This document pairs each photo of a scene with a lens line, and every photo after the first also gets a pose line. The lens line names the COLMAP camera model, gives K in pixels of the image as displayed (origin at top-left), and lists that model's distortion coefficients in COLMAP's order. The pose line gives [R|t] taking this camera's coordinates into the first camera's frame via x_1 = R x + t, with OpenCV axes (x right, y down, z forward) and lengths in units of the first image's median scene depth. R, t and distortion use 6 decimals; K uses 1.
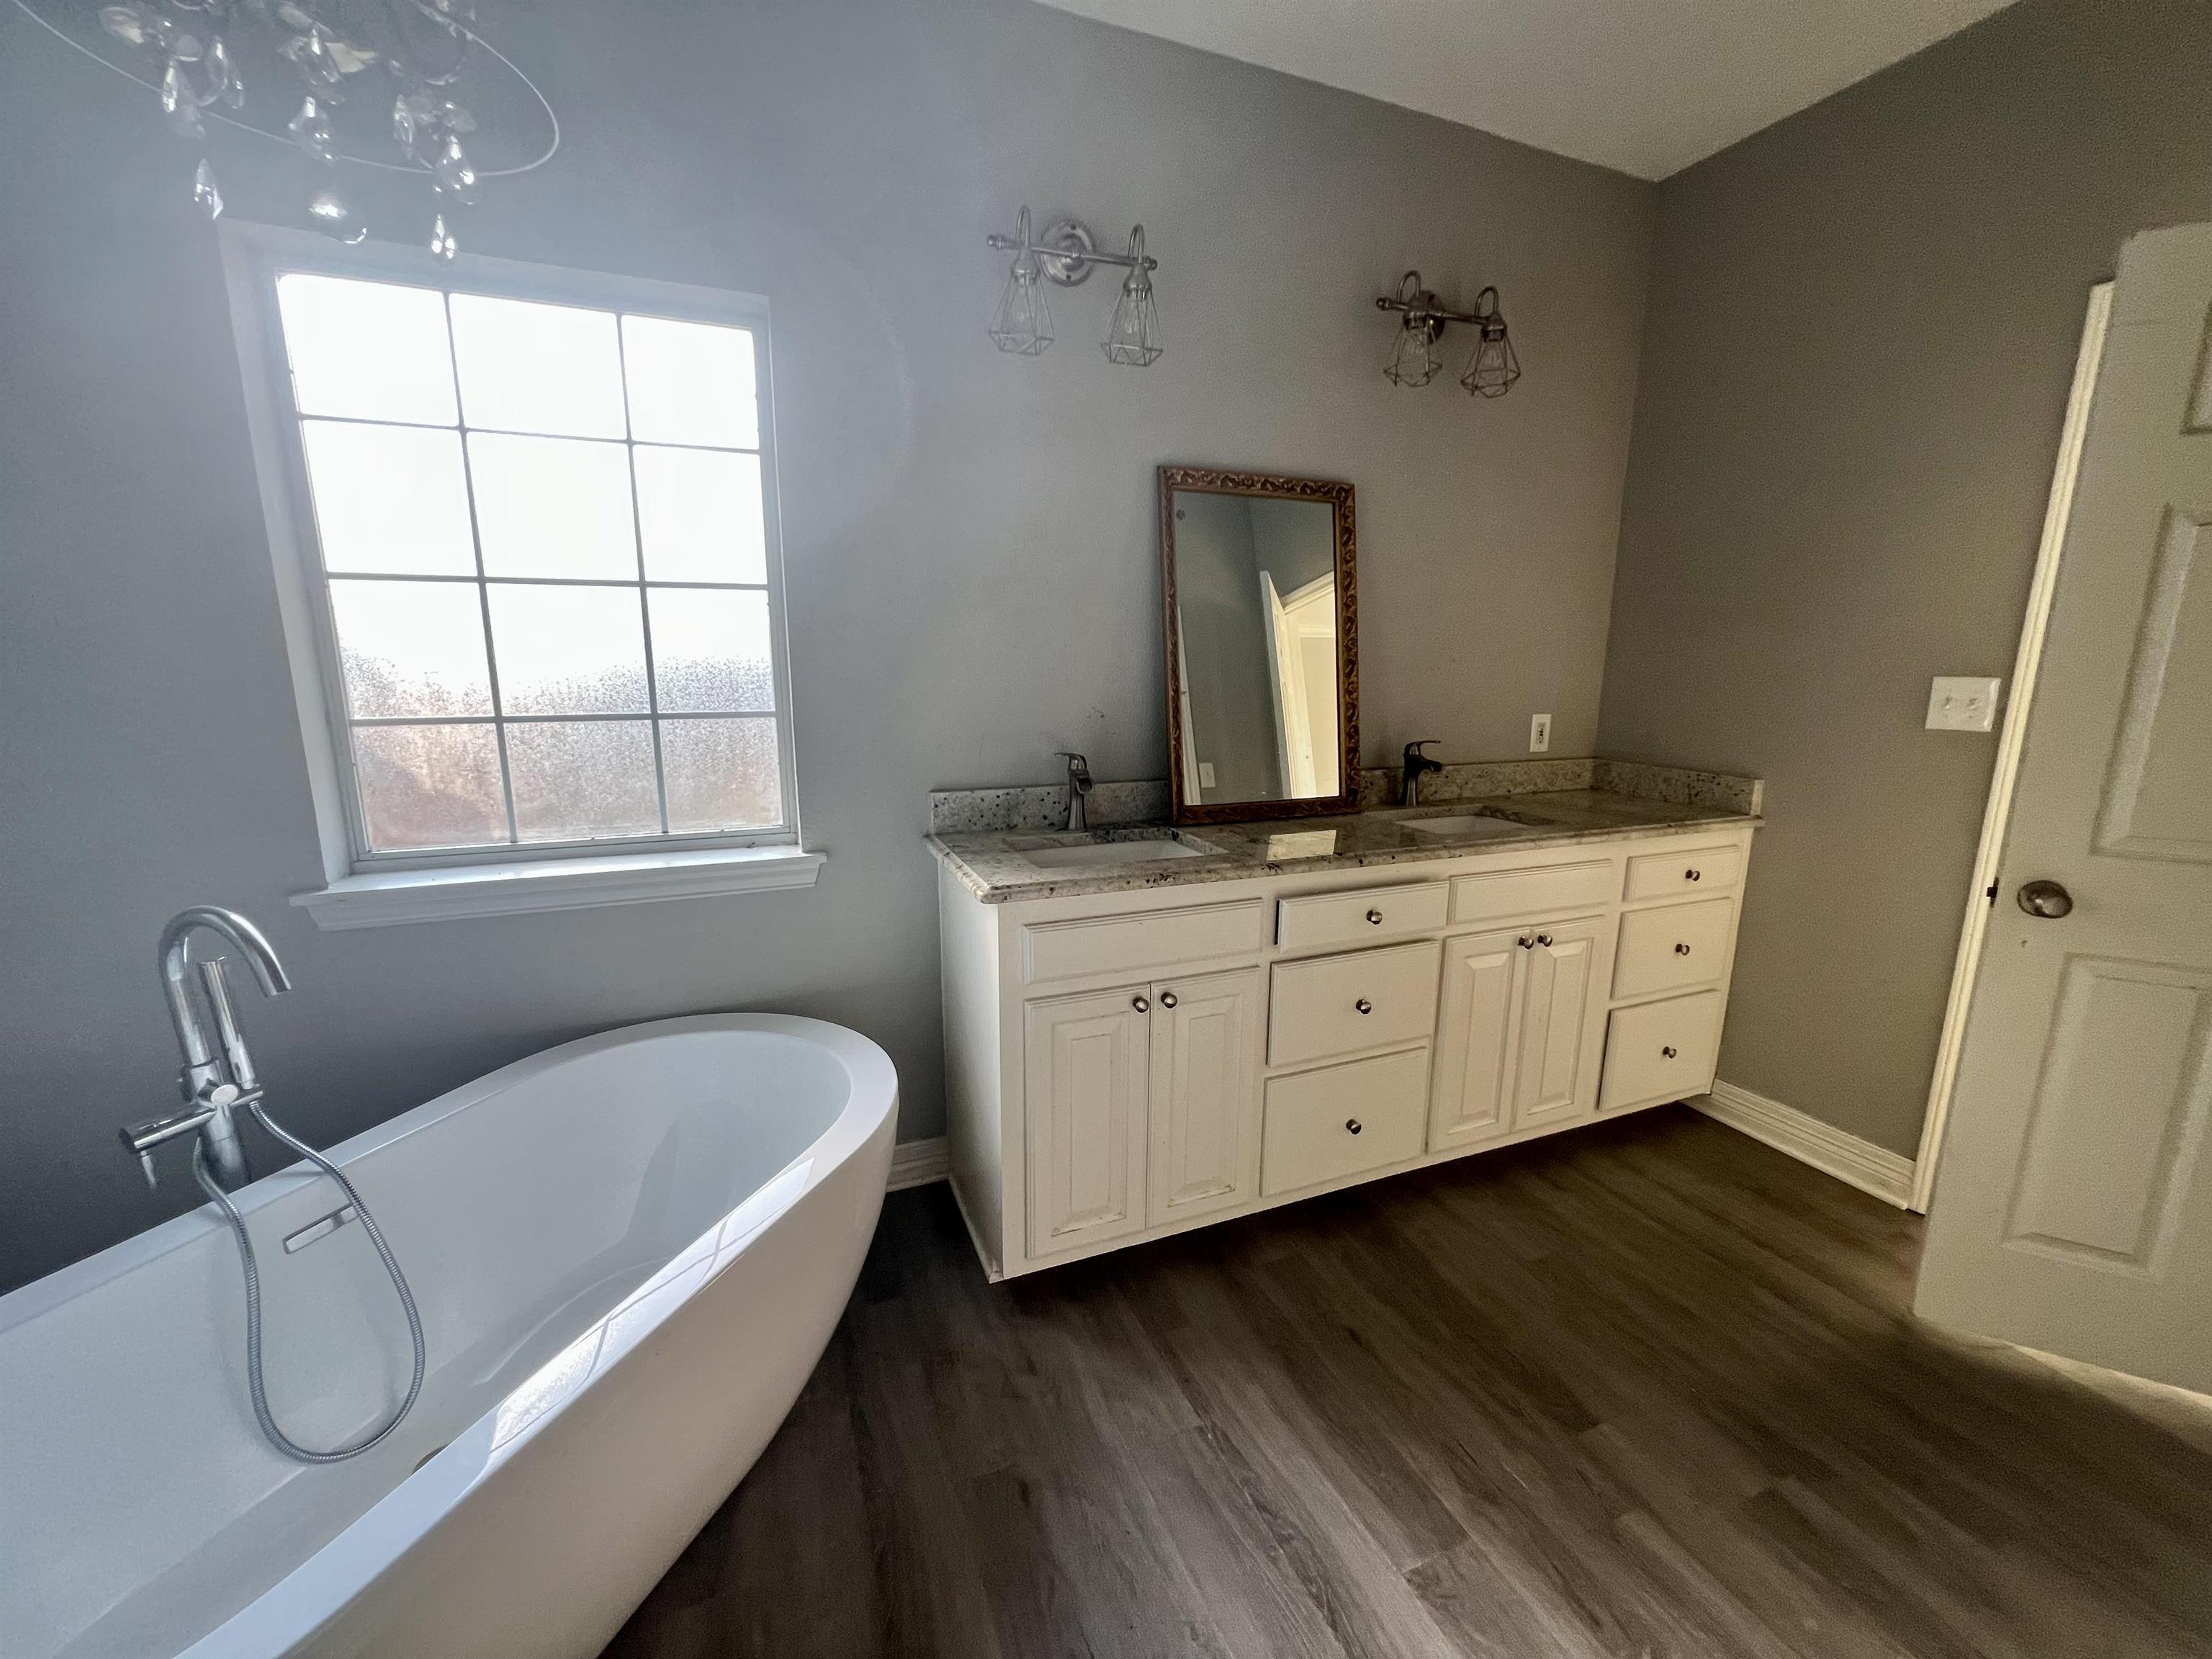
lens RADIAL K [[896.3, 0, 1106.8], [0, 896.3, 828.3], [0, 0, 1]] dist [-0.000805, -0.000010]
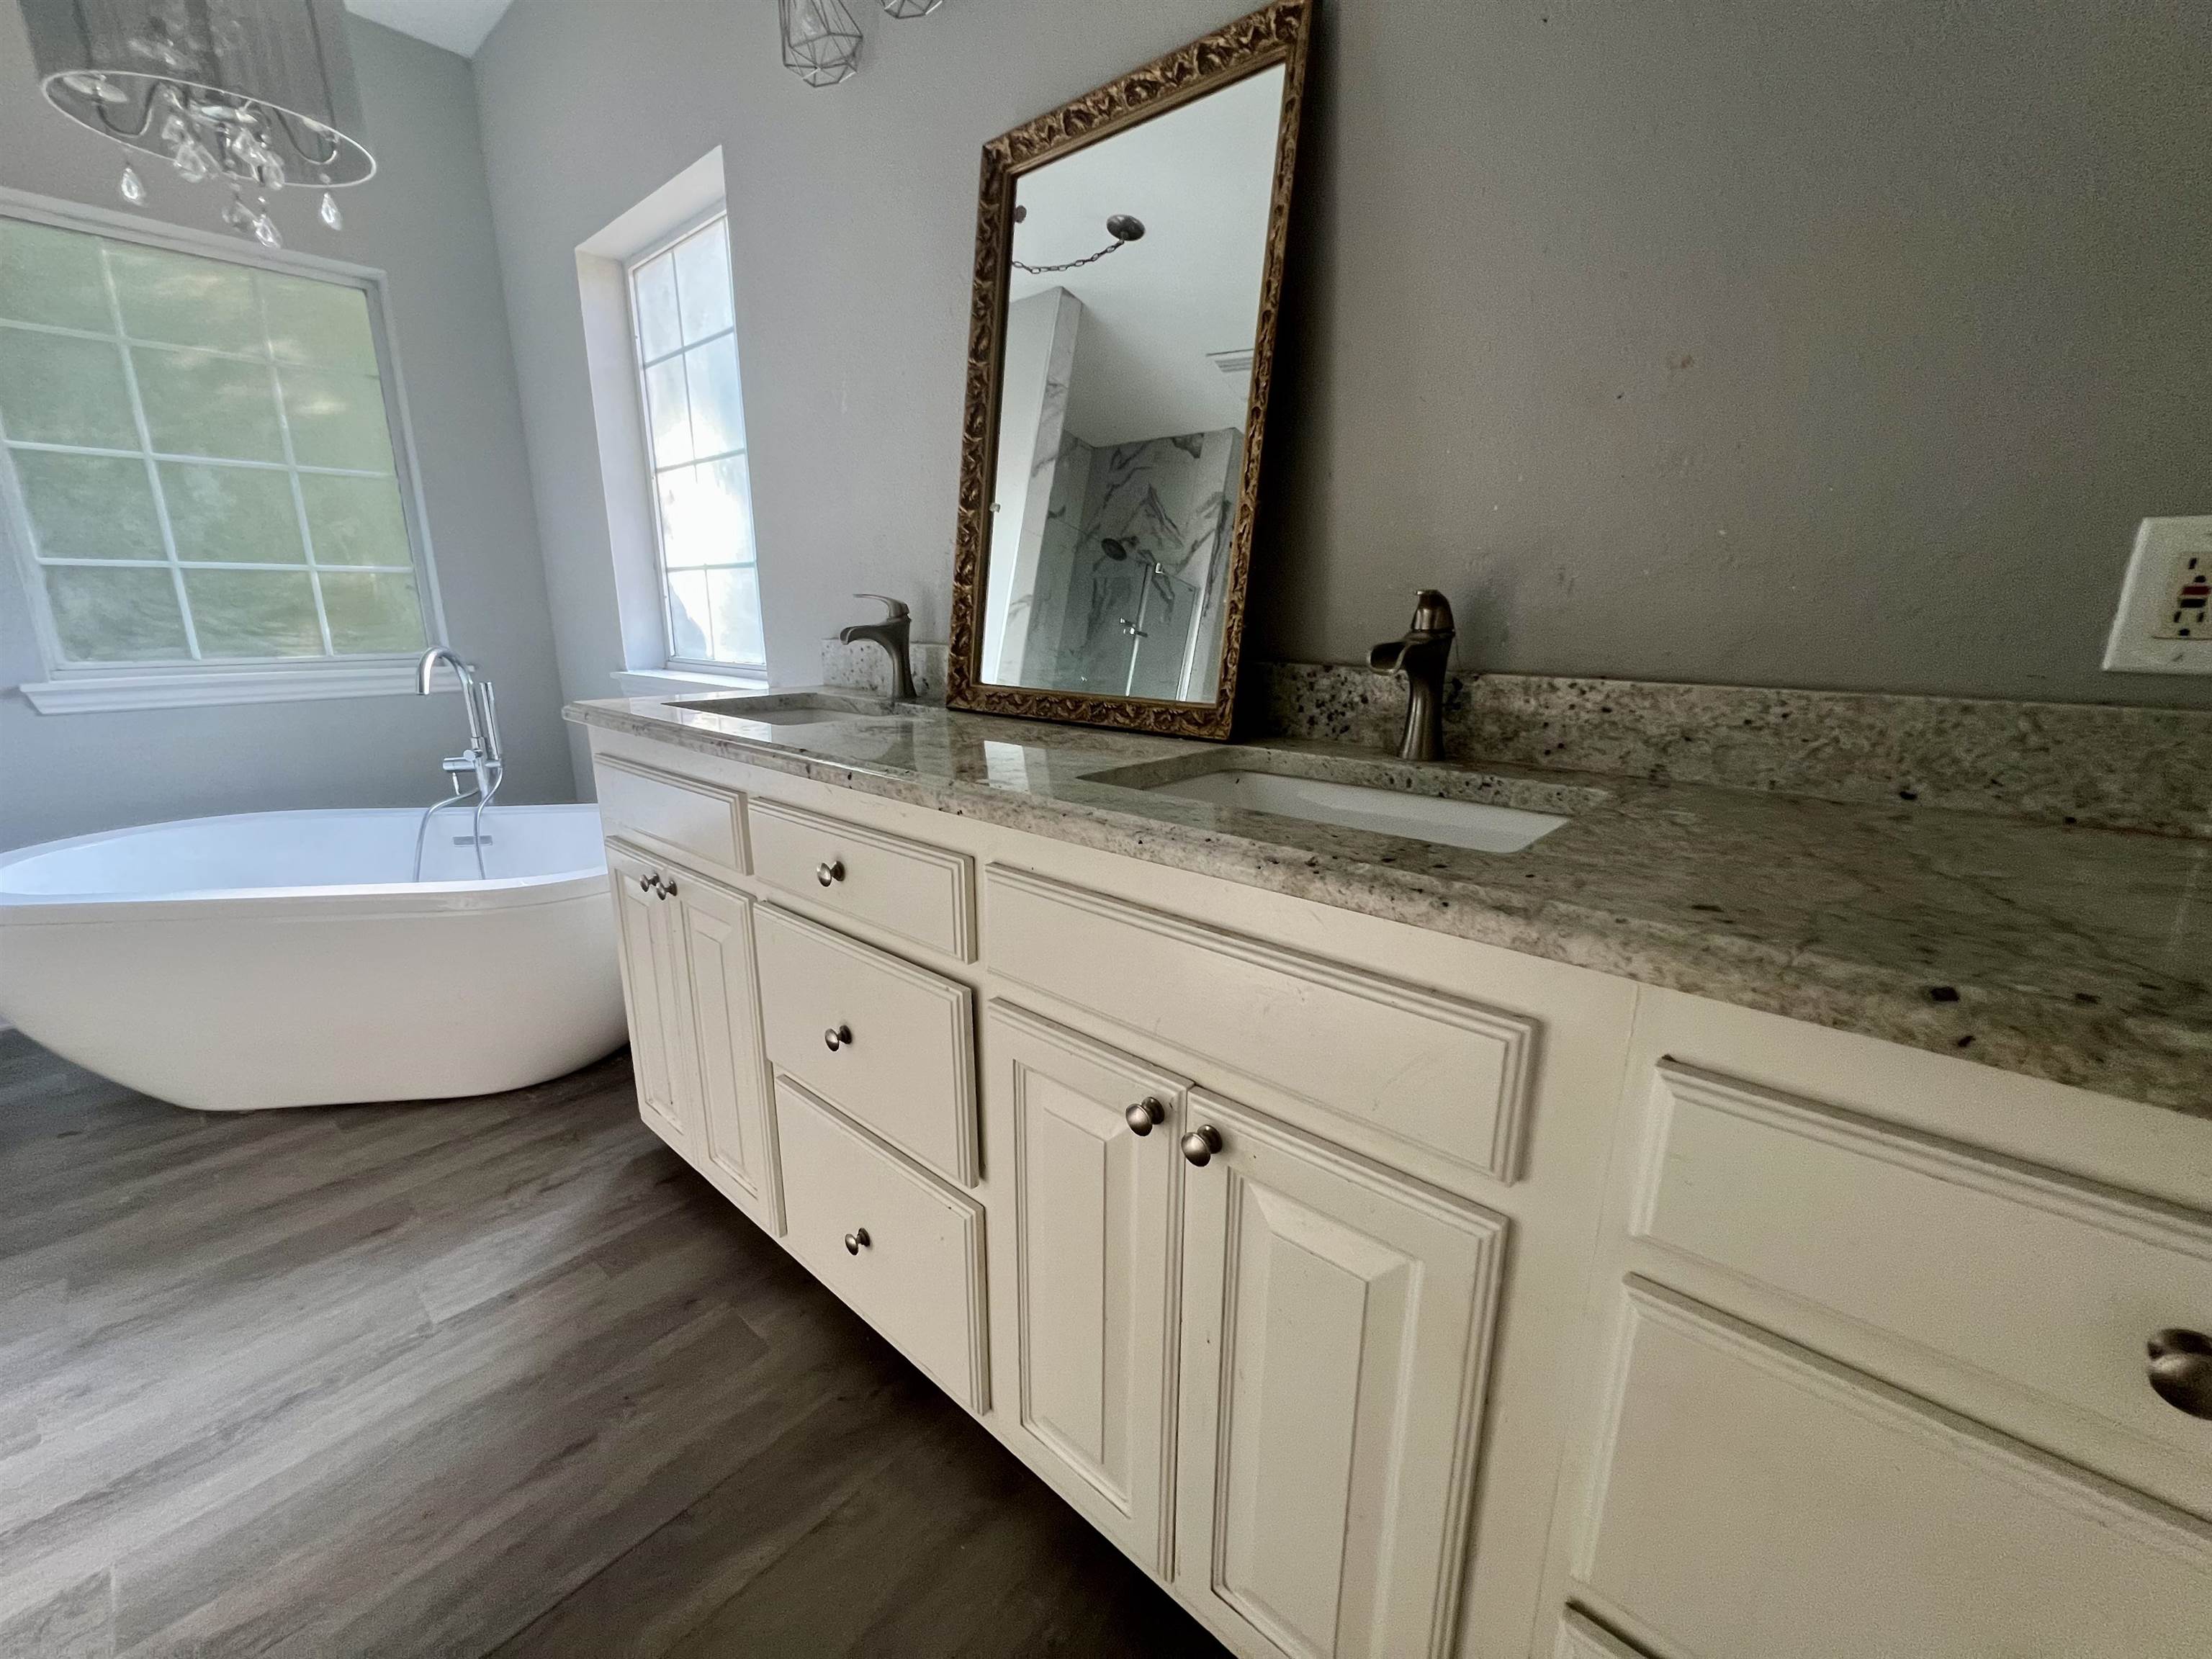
lens RADIAL K [[888.1, 0, 1108.0], [0, 888.1, 830.5], [0, 0, 1]] dist [-0.000624, 0.000079]
pose [[0.445270, 0.214751, -0.869262, 0.824068], [-0.176066, 0.972859, 0.150157, -0.038490], [0.877915, 0.086187, 0.470995, 0.887180]]
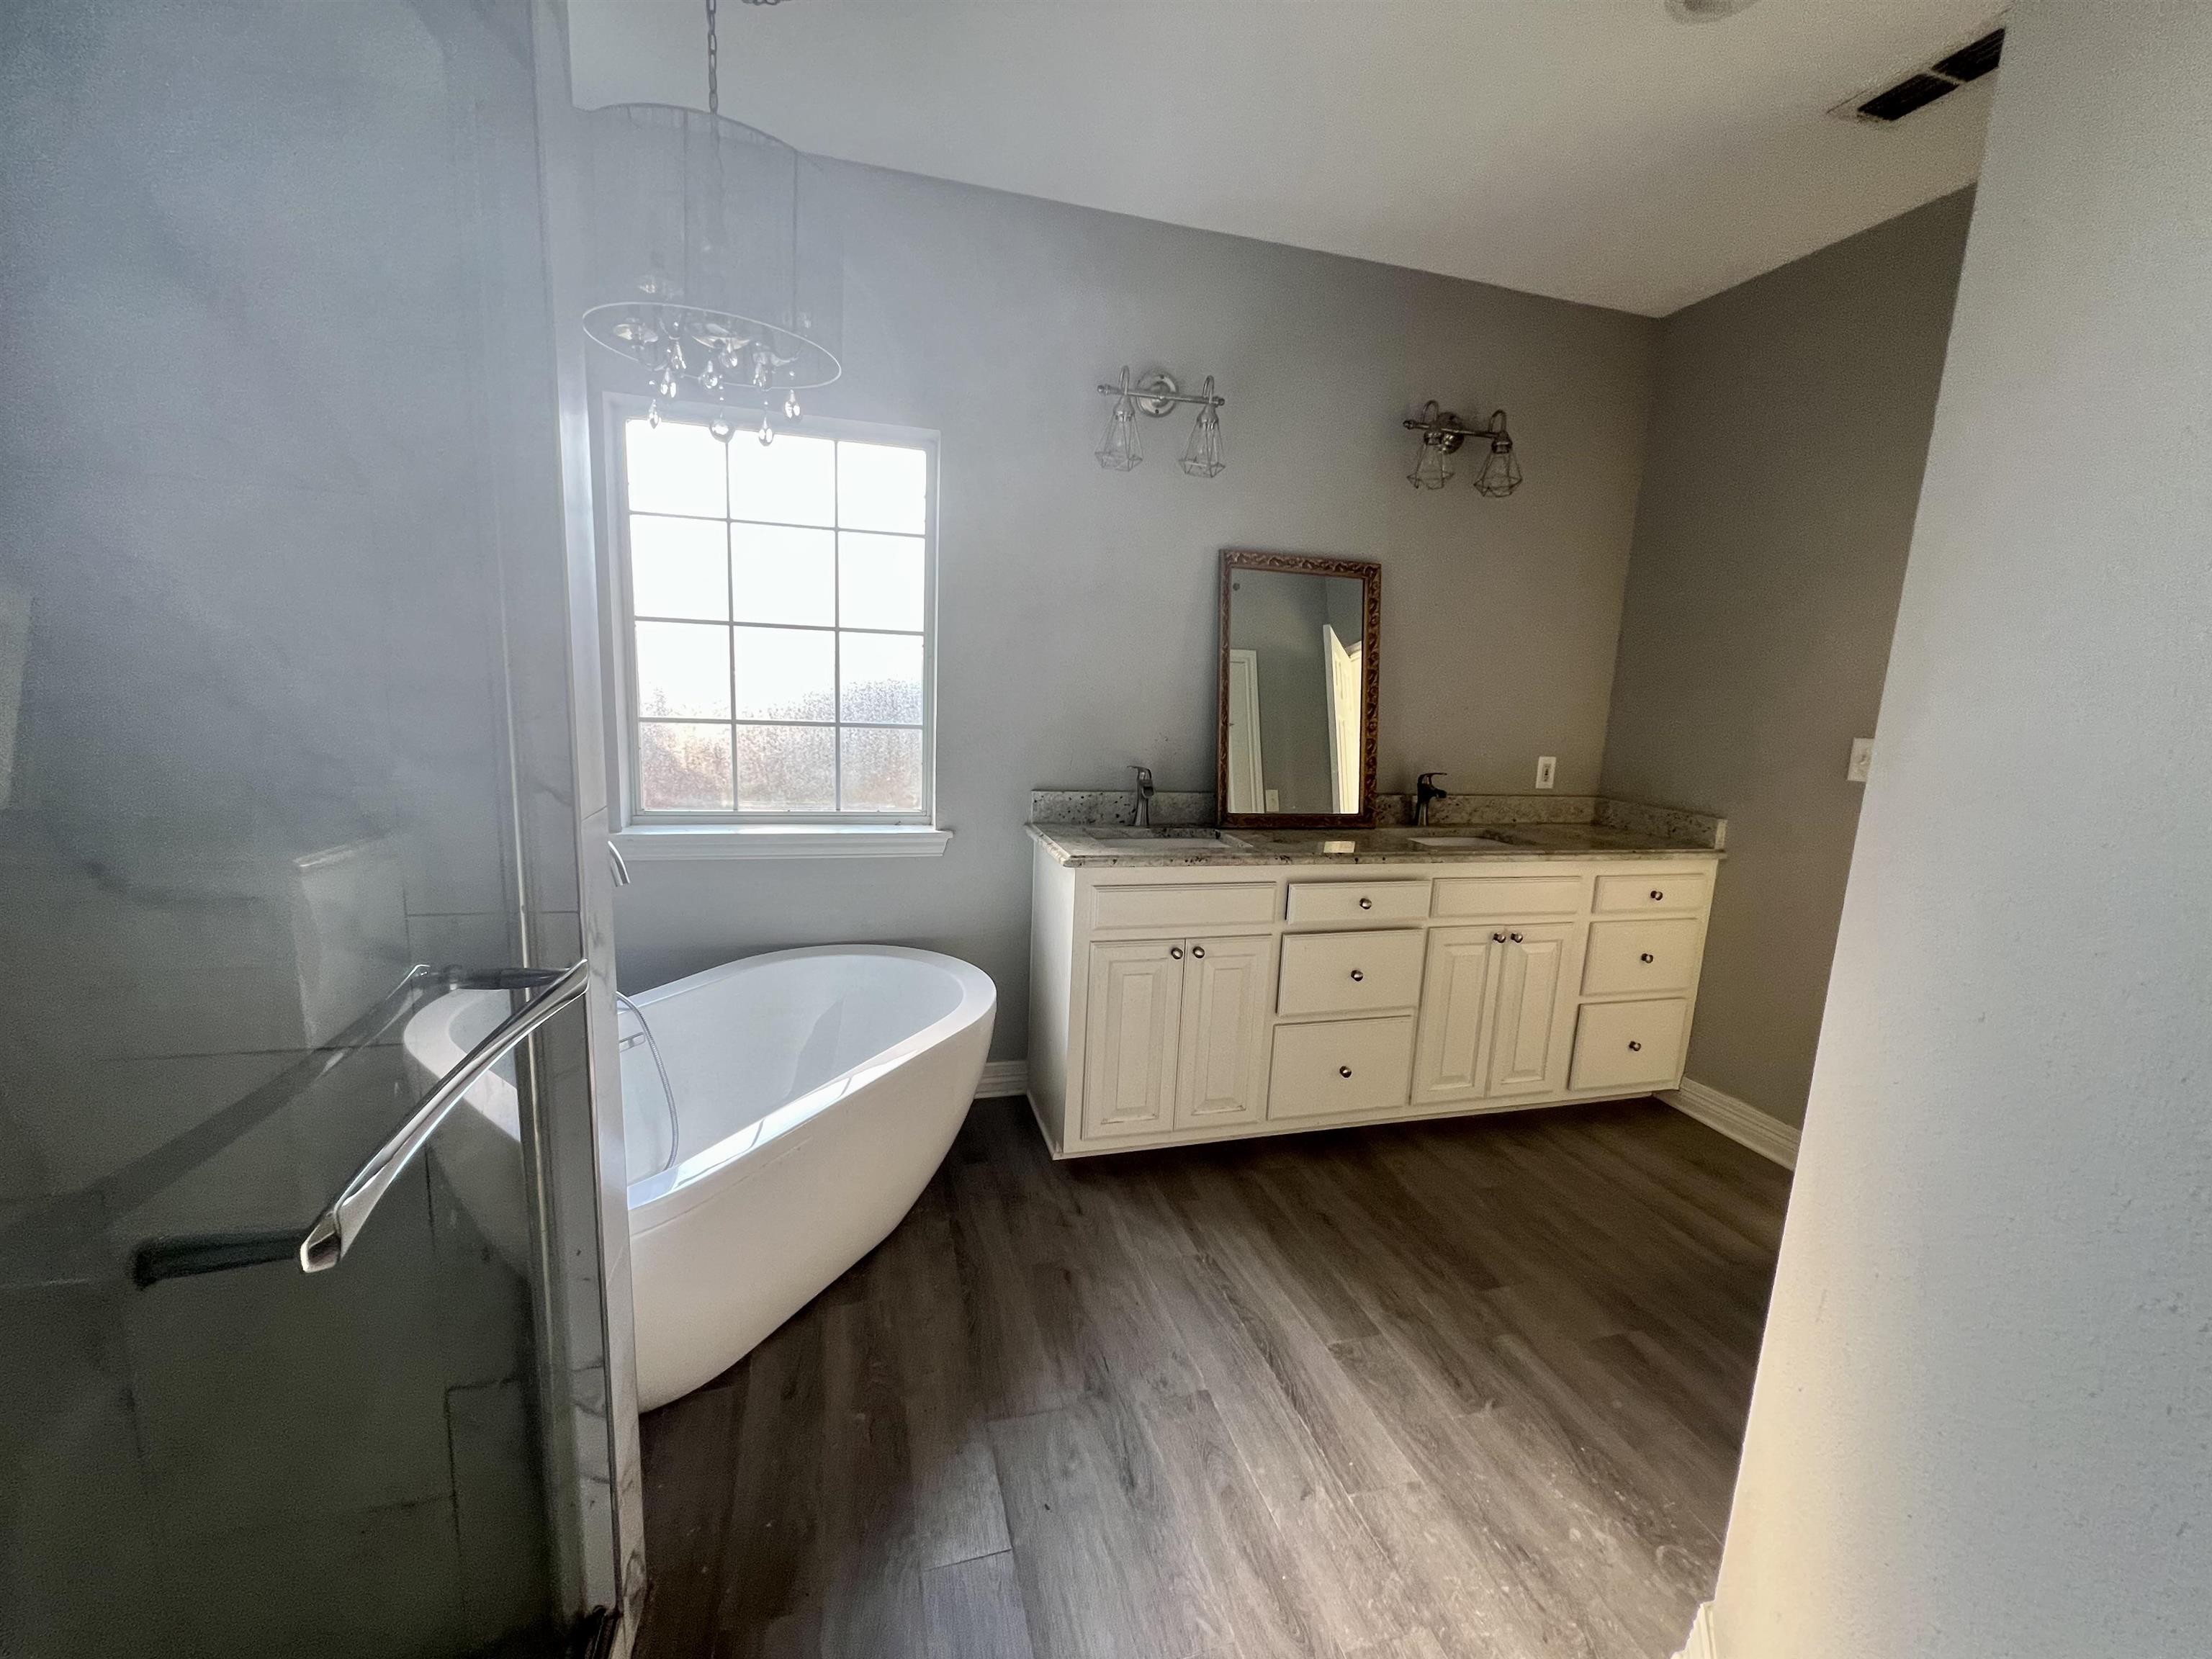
lens RADIAL K [[896.3, 0, 1106.8], [0, 896.3, 828.3], [0, 0, 1]] dist [-0.000805, -0.000010]
pose [[0.992882, 0.055303, -0.105482, 0.058660], [-0.058924, 0.997765, -0.031522, 0.052680], [0.103503, 0.037513, 0.993921, -0.315594]]
